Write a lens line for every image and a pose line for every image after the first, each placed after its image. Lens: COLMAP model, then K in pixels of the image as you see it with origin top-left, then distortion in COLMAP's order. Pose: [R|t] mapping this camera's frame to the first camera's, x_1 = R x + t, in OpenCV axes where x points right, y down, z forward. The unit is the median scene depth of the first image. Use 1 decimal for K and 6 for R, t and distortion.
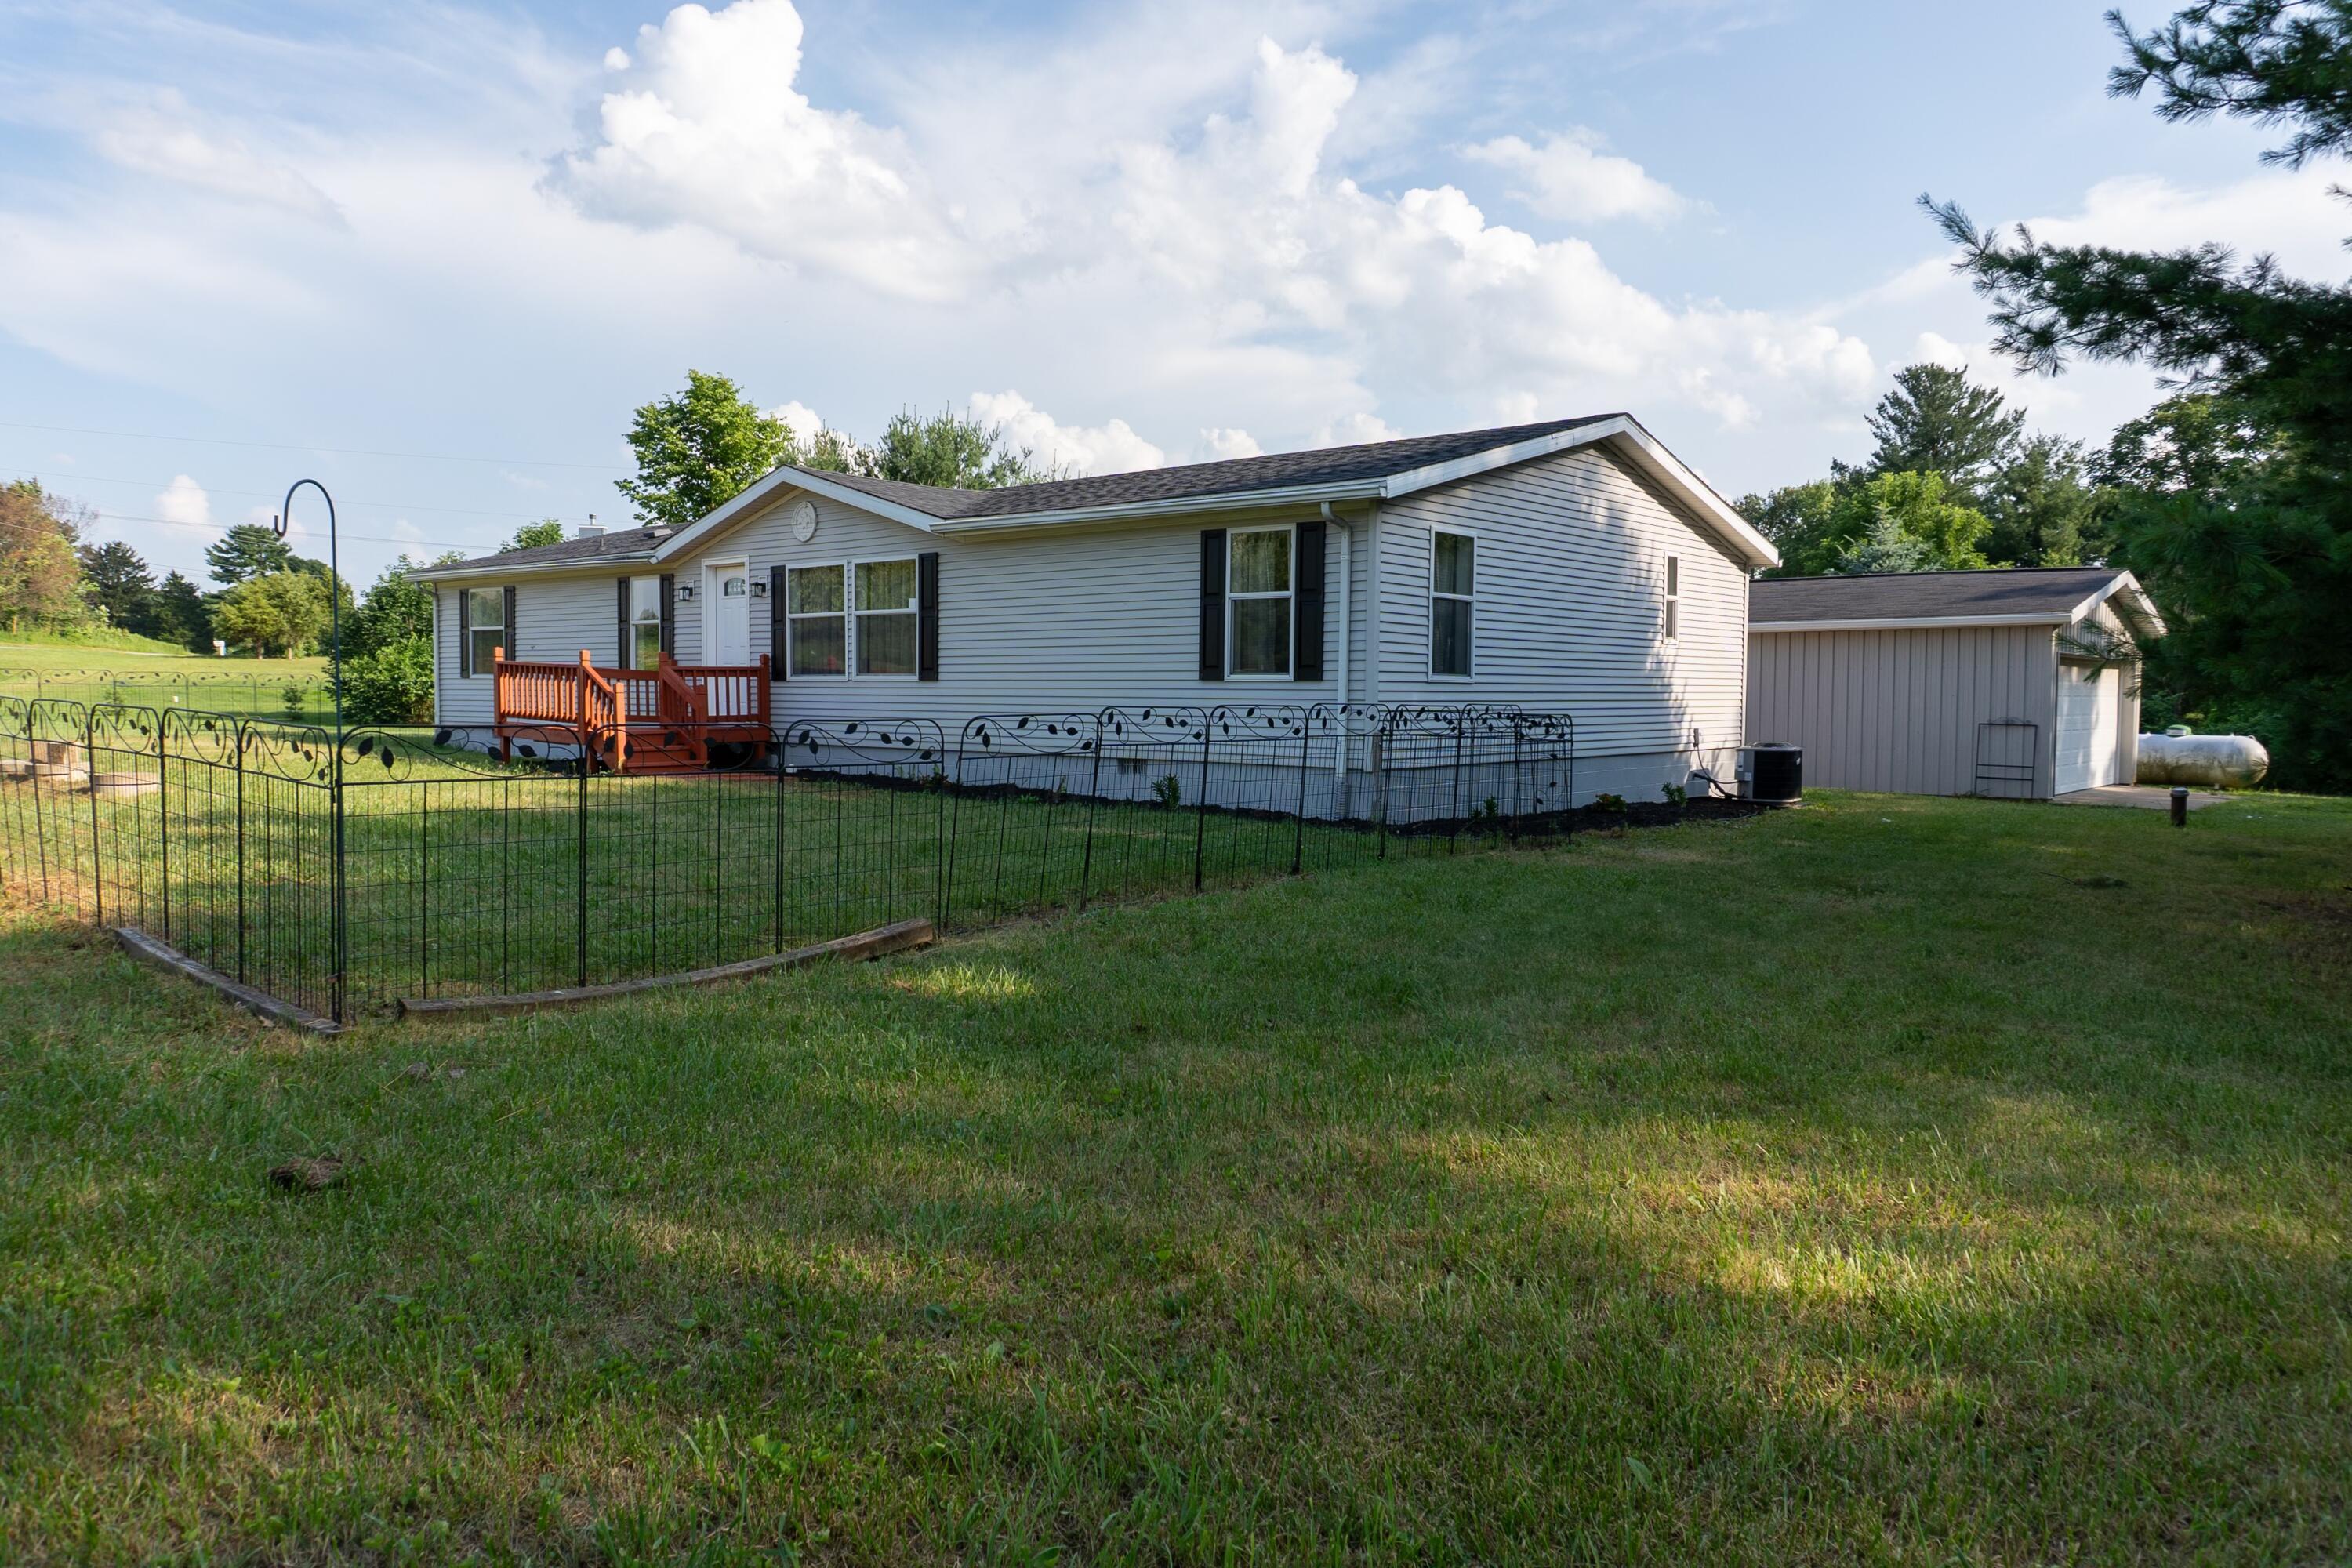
lens RADIAL K [[1557.8, 0, 1176.0], [0, 1557.8, 784.0], [0, 0, 1]] dist [-0.002204, -0.006248]
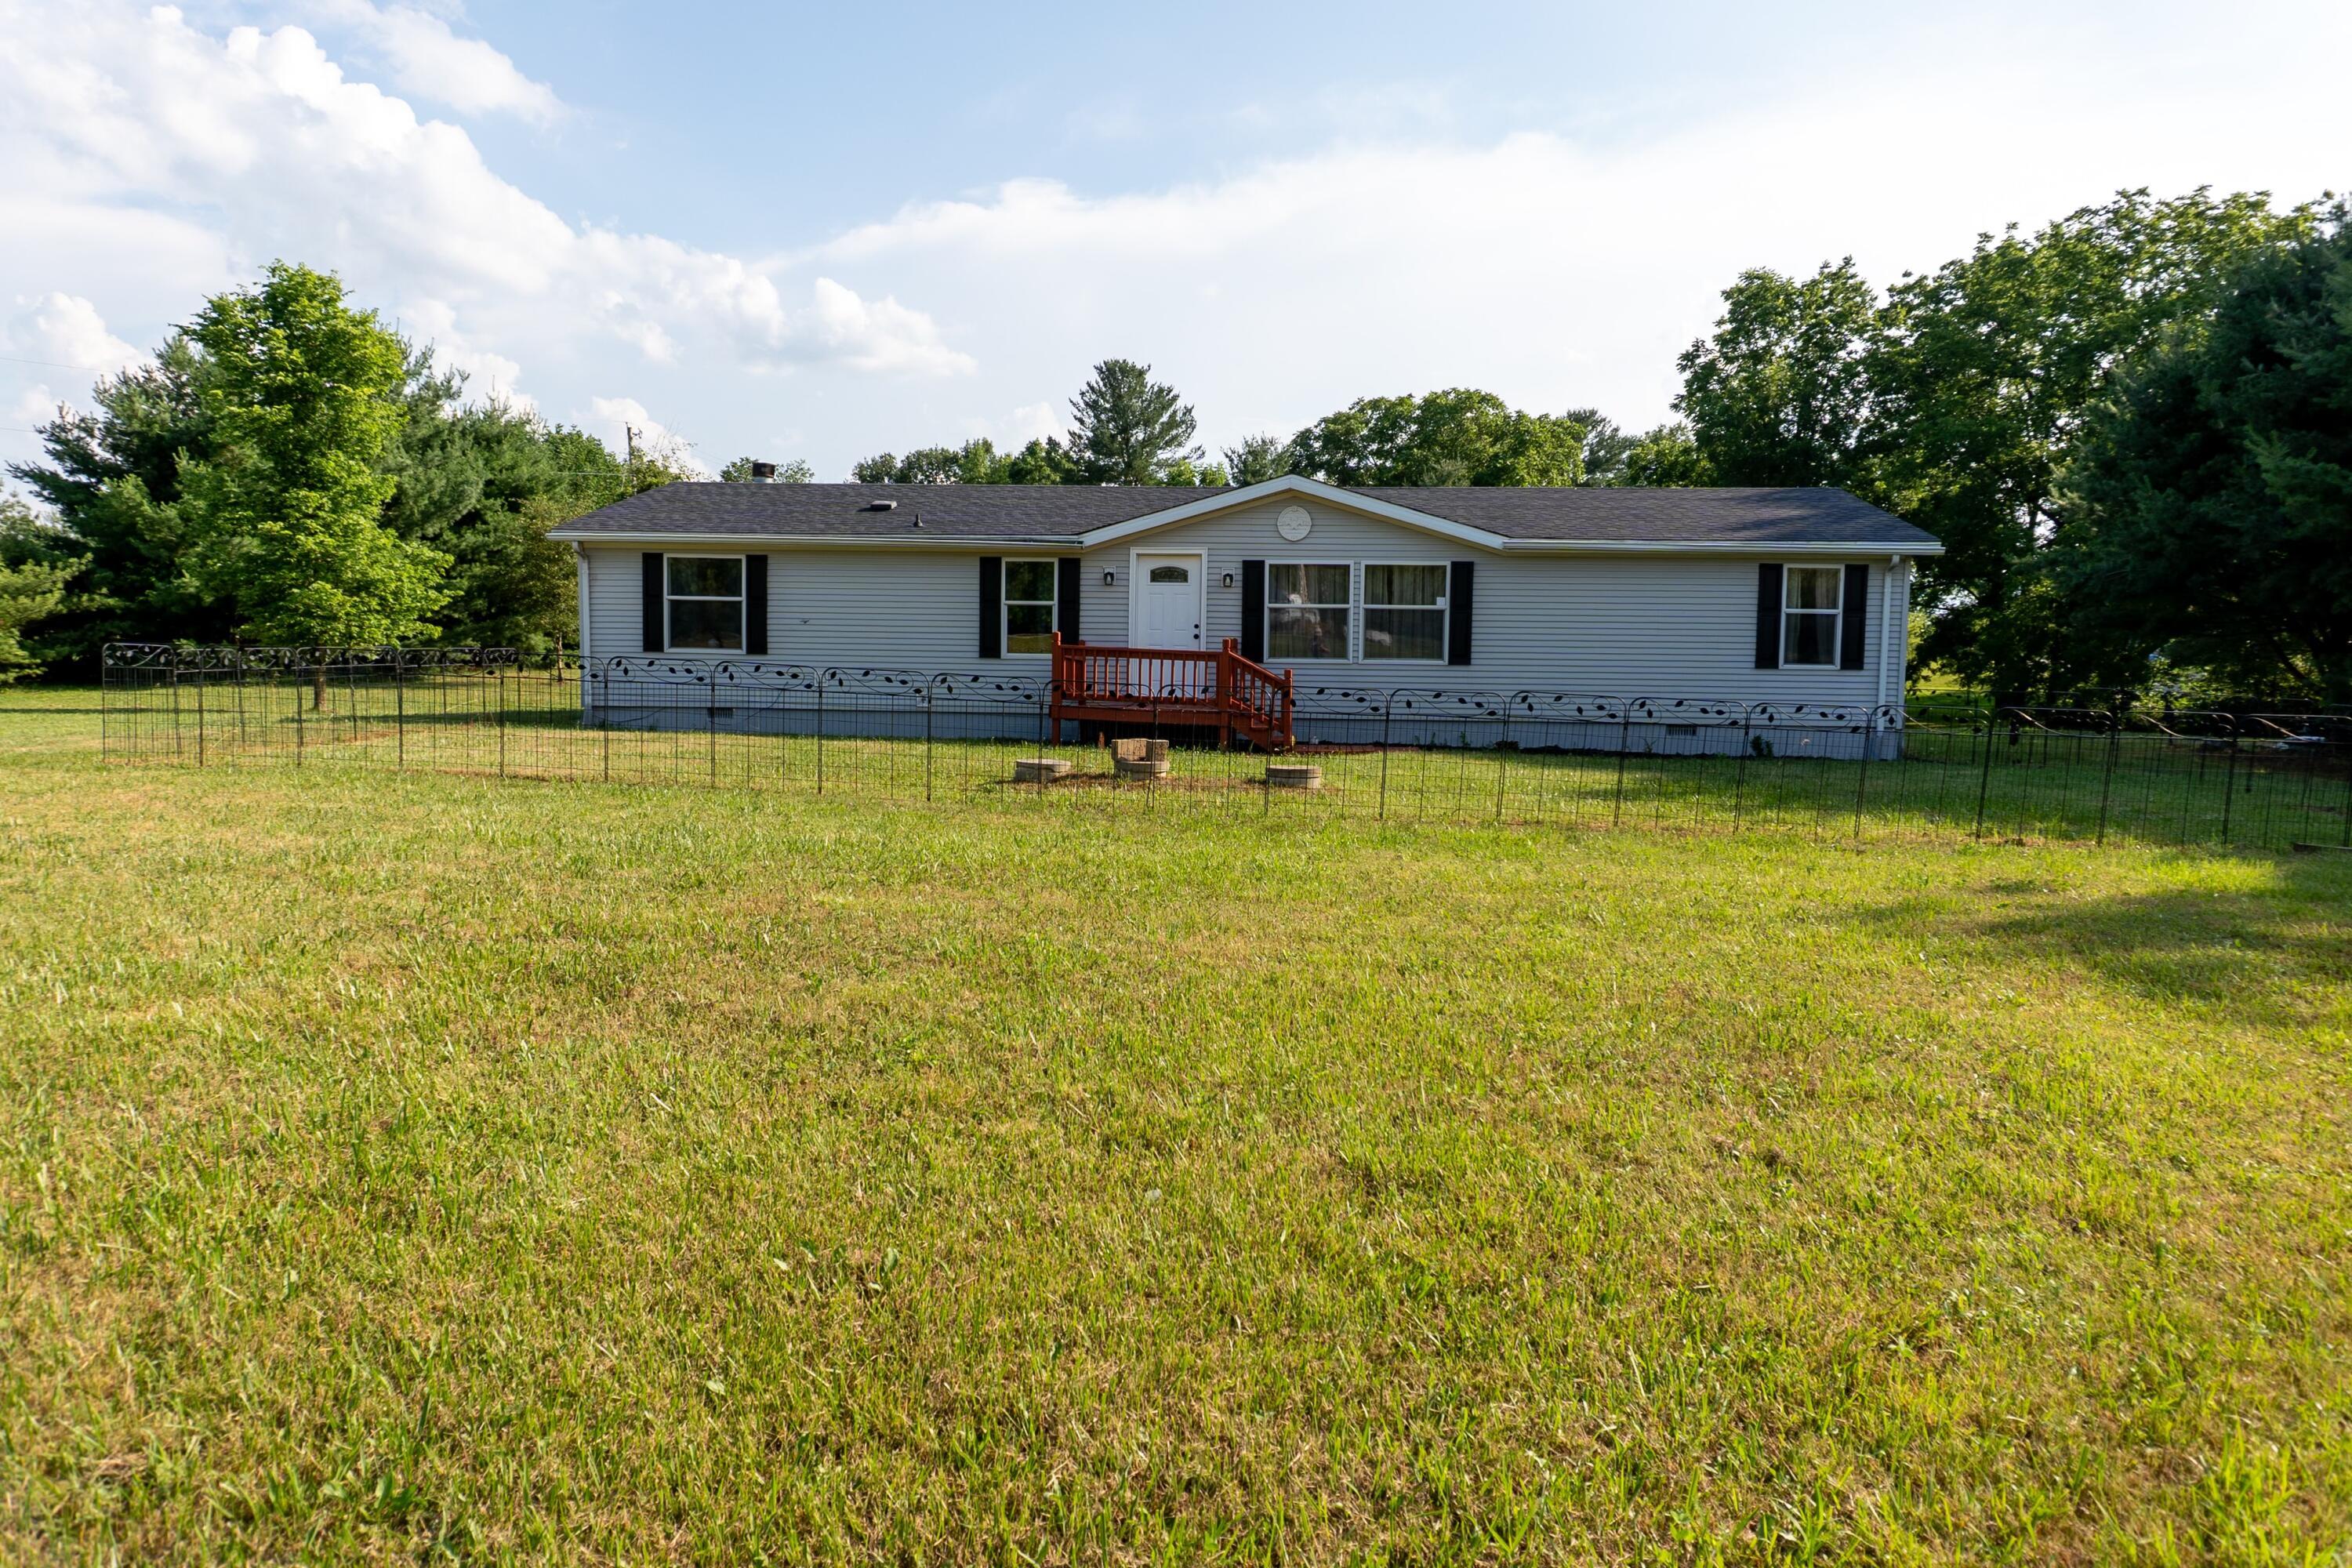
lens RADIAL K [[1566.2, 0, 1176.0], [0, 1566.2, 784.0], [0, 0, 1]] dist [0.001456, -0.001221]
pose [[0.807041, -0.051114, 0.588280, -0.969266], [0.029132, 0.998480, 0.046790, -0.033112], [-0.589777, -0.020624, 0.807303, 0.115263]]
